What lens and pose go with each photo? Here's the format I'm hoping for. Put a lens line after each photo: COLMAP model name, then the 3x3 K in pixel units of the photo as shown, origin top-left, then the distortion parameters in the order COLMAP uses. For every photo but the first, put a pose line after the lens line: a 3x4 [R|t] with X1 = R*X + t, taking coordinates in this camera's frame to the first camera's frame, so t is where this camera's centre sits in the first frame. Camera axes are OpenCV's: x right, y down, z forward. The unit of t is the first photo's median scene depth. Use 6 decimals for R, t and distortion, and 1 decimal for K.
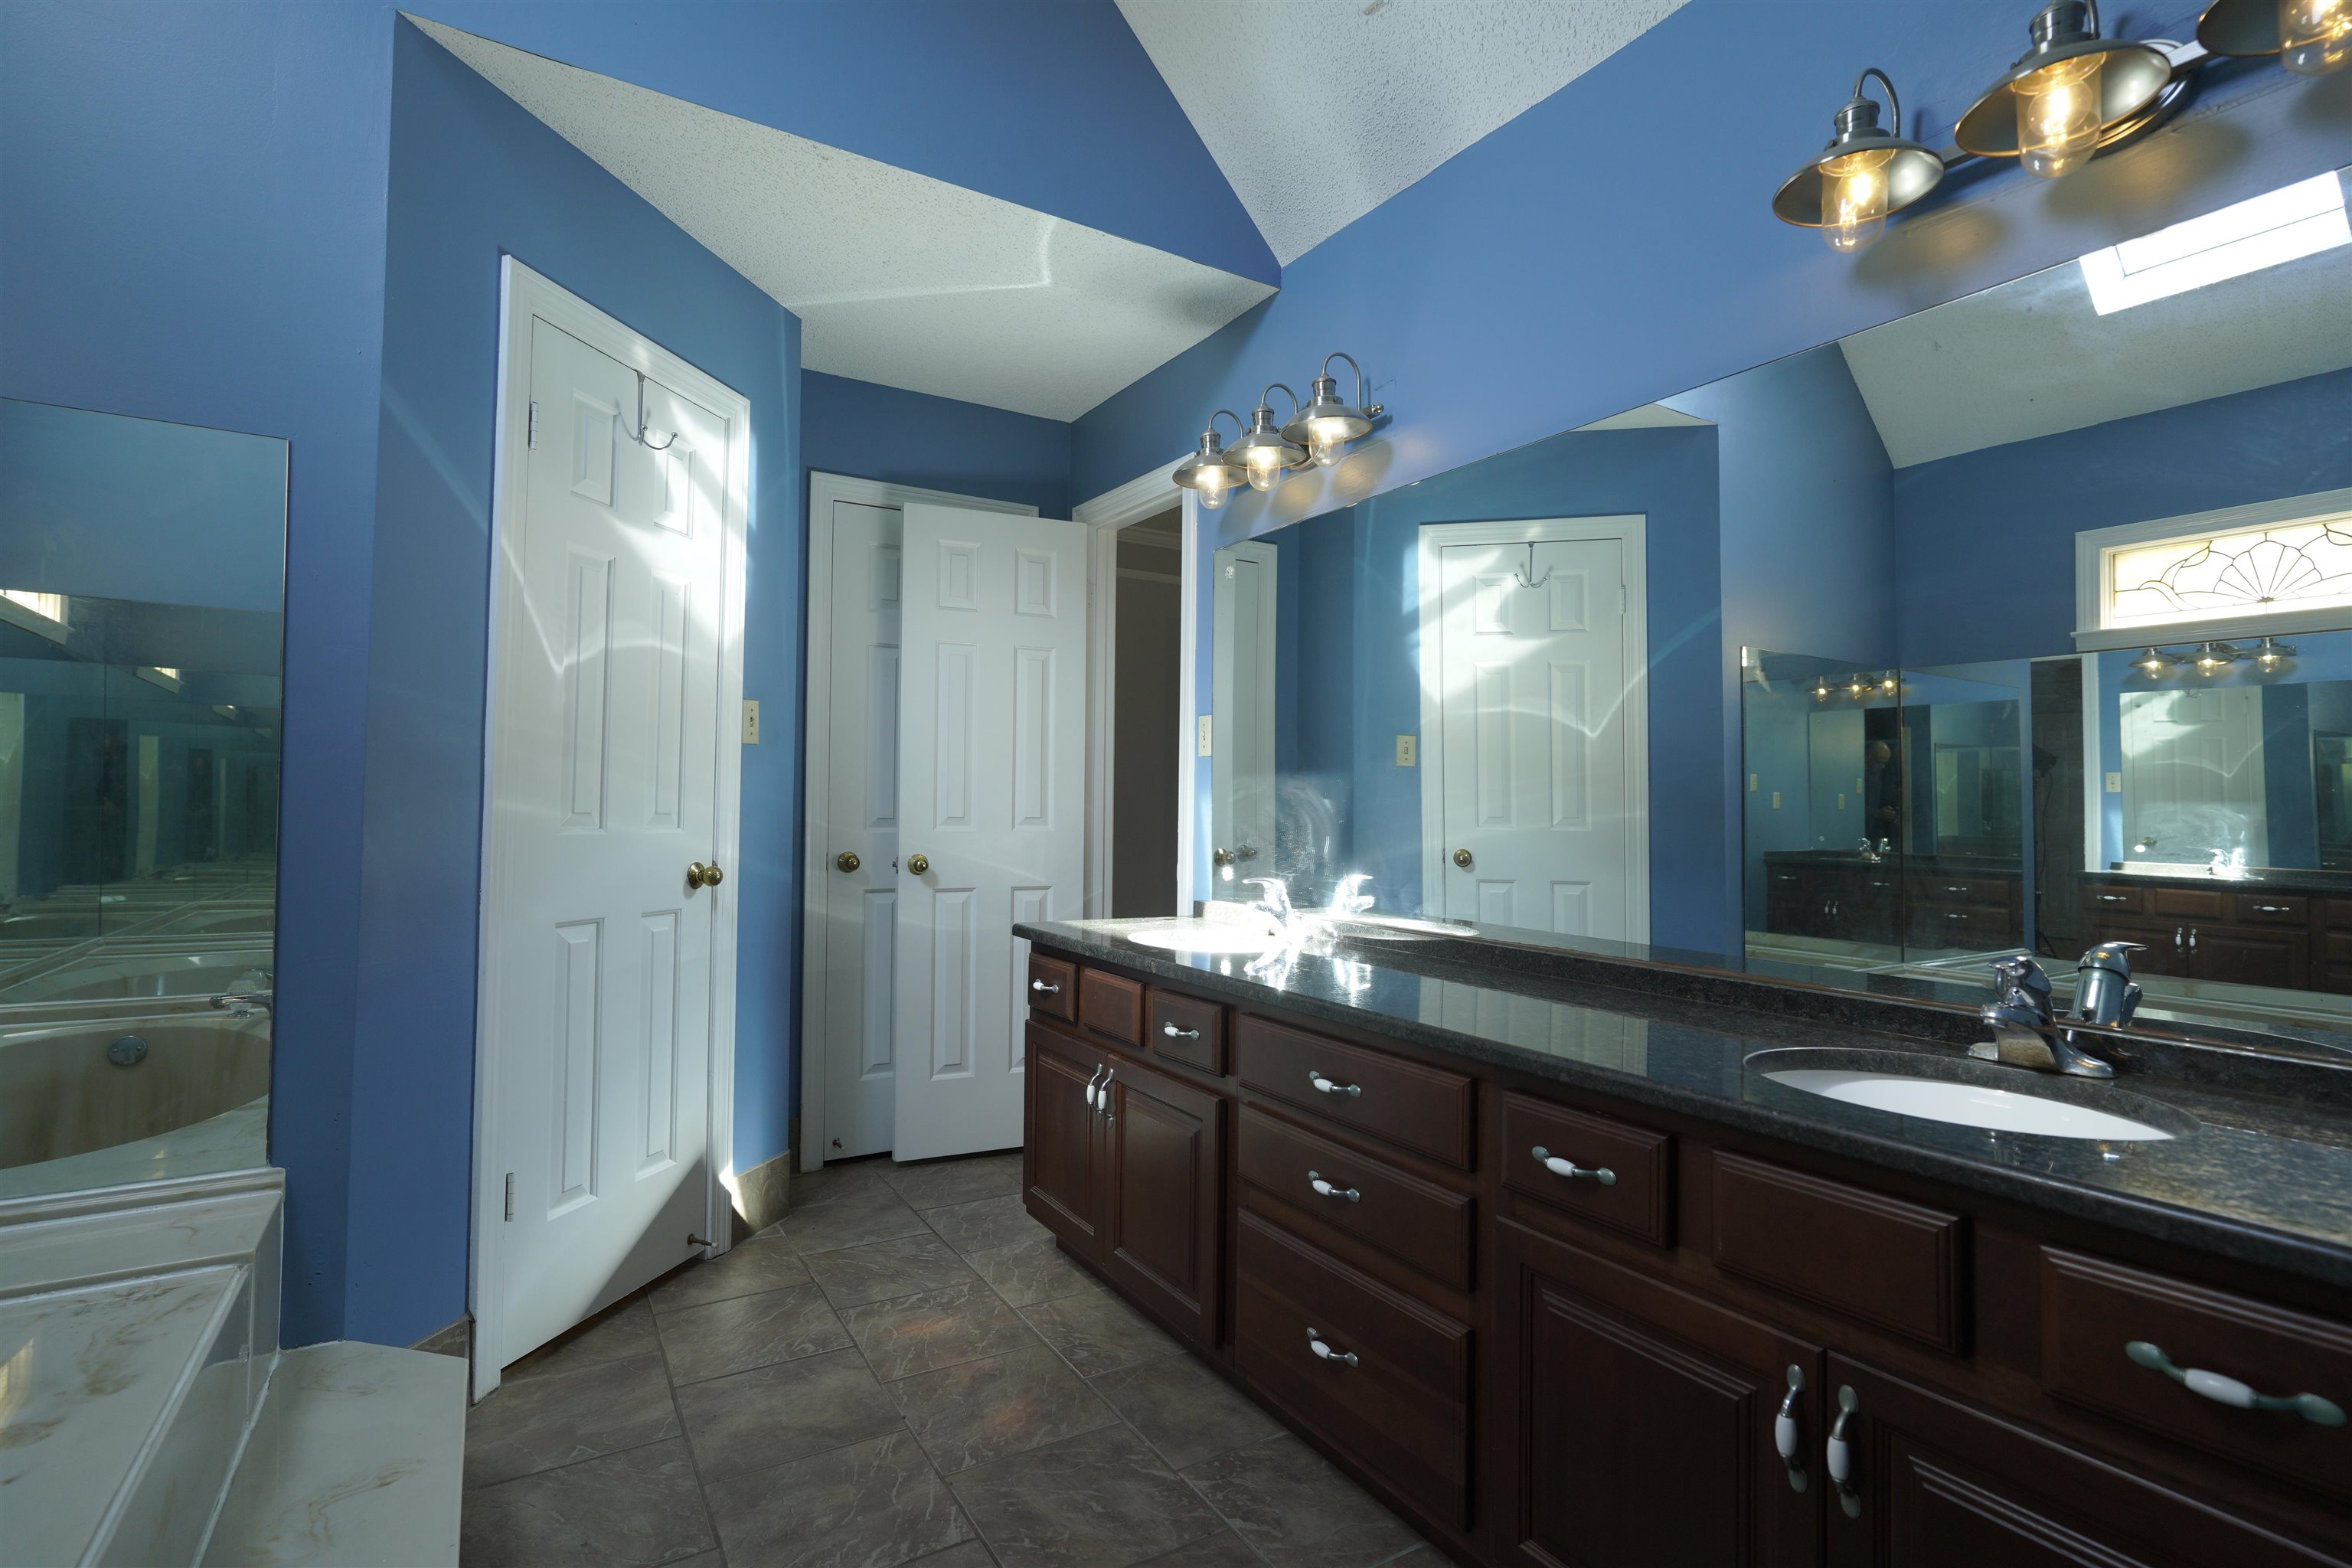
lens RADIAL K [[1127.2, 0, 1173.1], [0, 1127.2, 781.7], [0, 0, 1]] dist [0.001342, 0.001021]
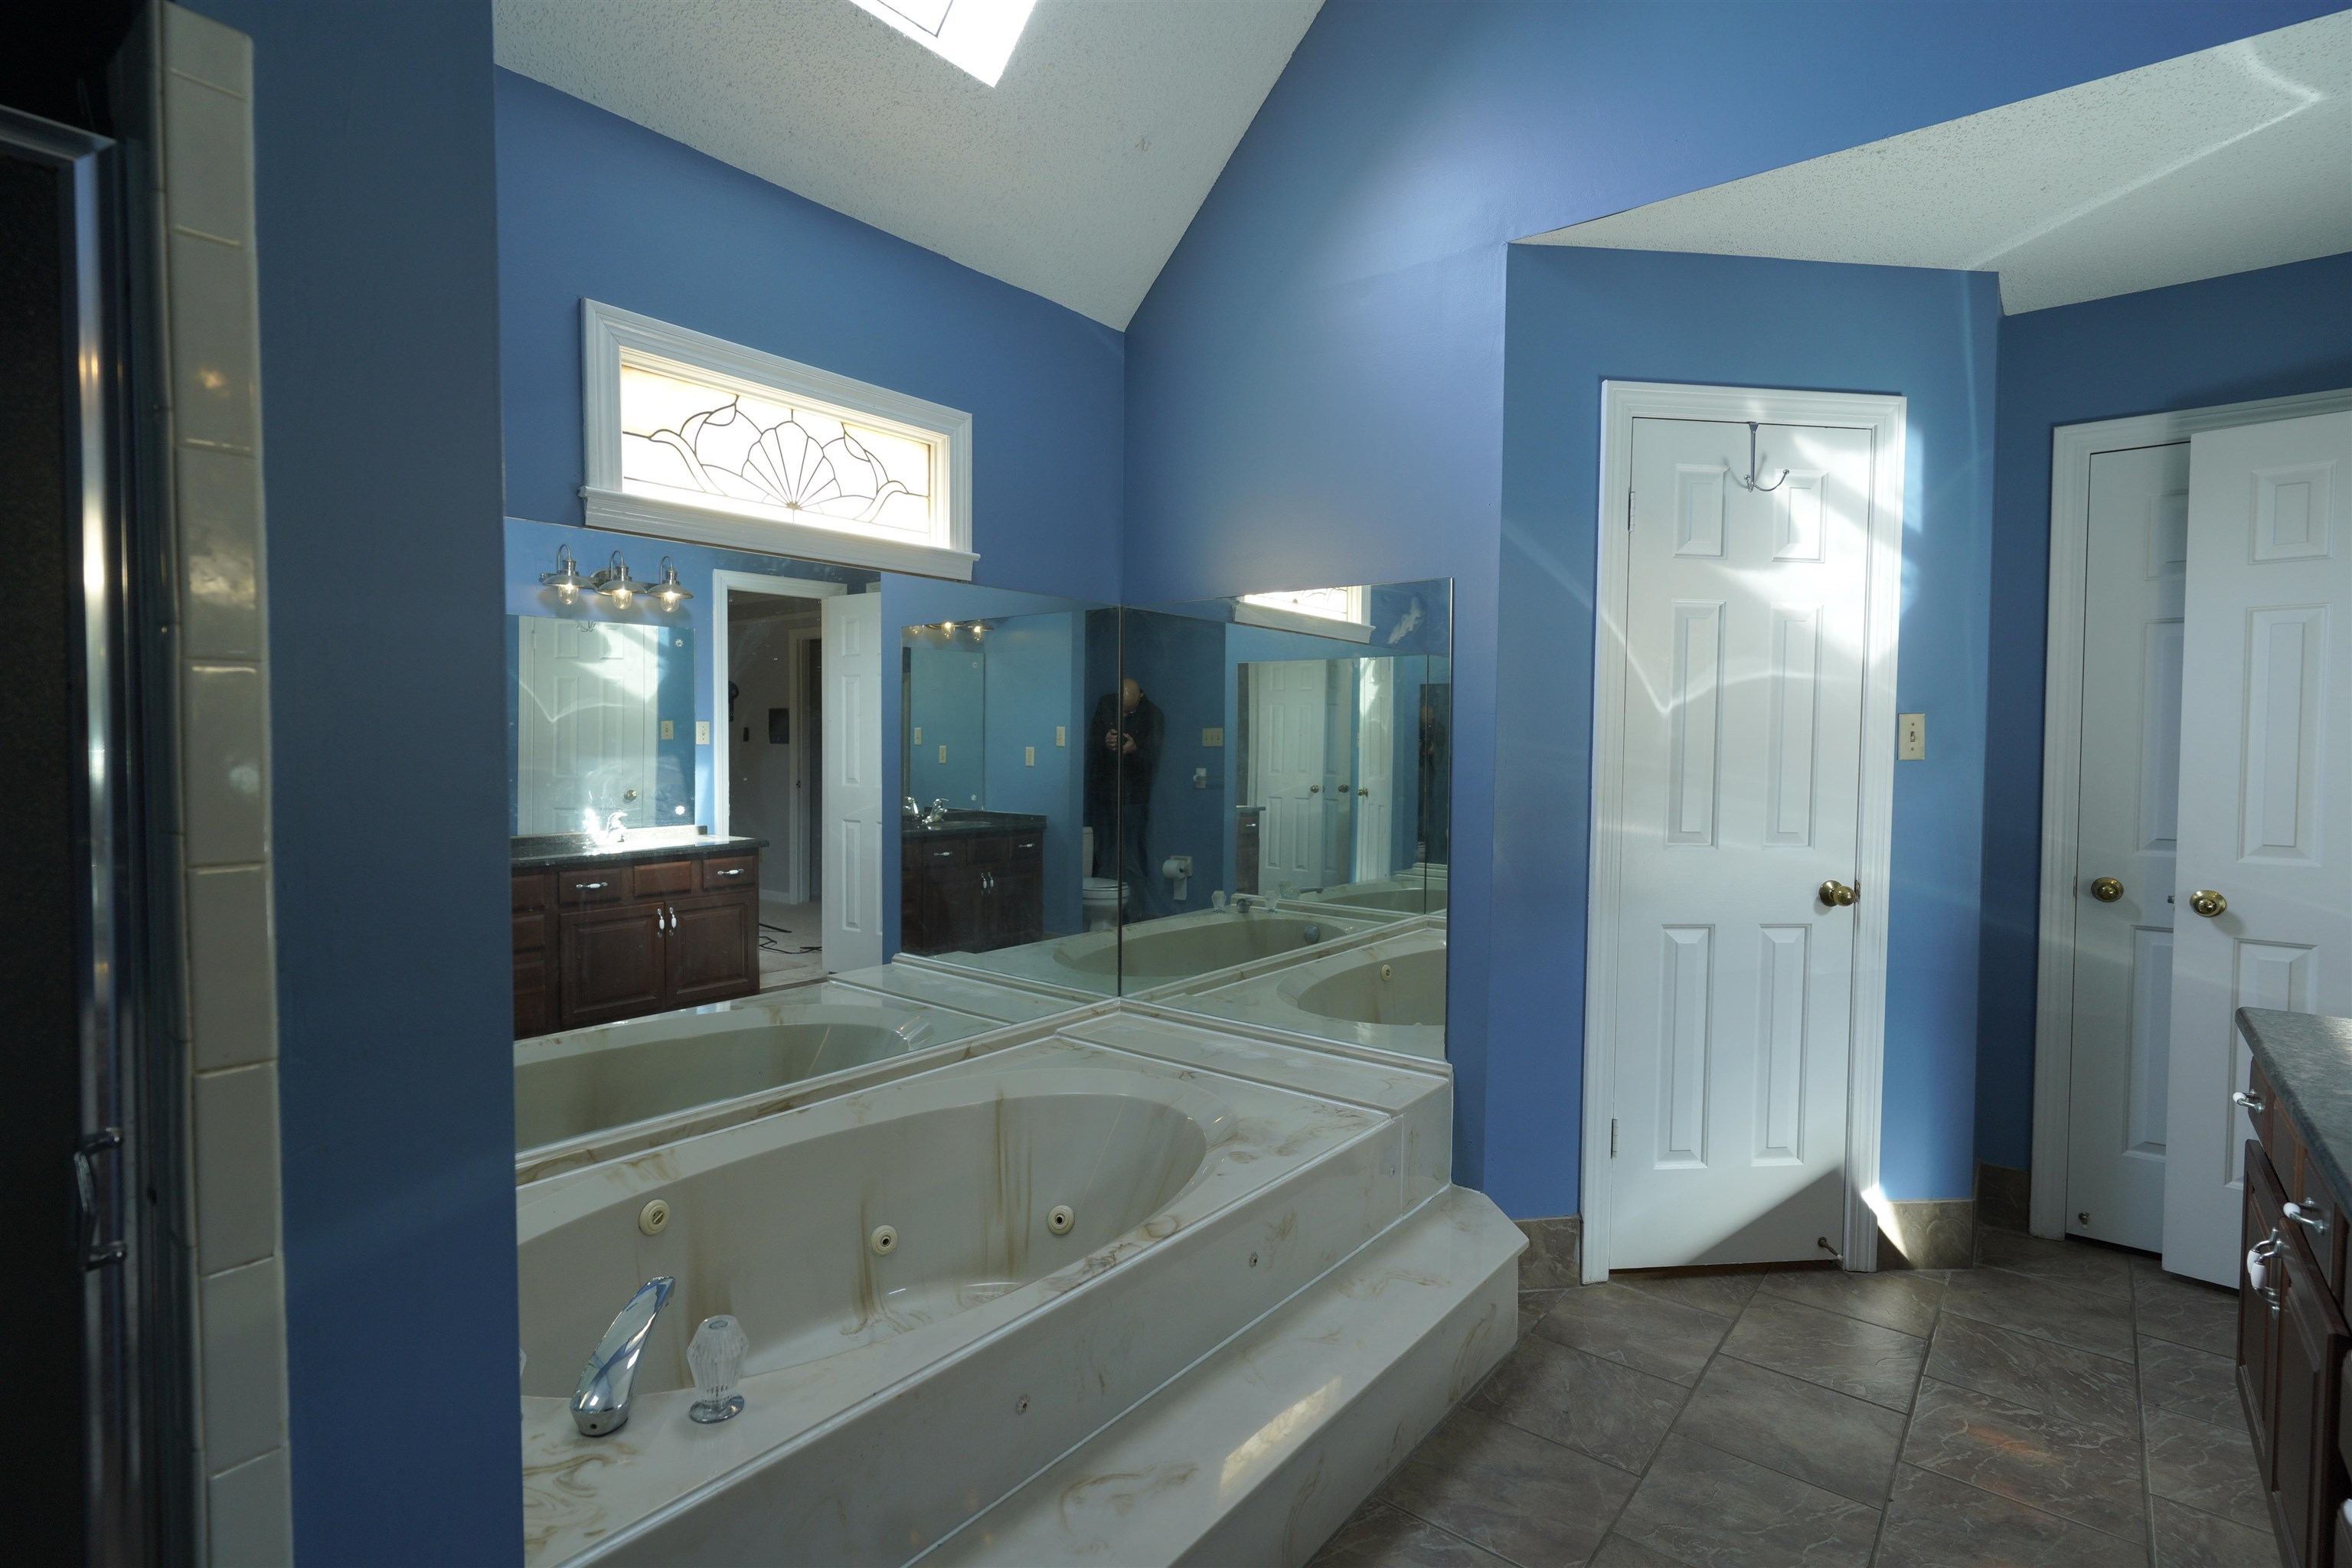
lens RADIAL K [[1127.2, 0, 1173.1], [0, 1127.2, 781.7], [0, 0, 1]] dist [0.001342, 0.001021]
pose [[0.343167, 0.027652, -0.938867, 0.341782], [0.018412, 0.999176, 0.036158, -0.068145], [0.939094, -0.029695, 0.342376, 0.100728]]
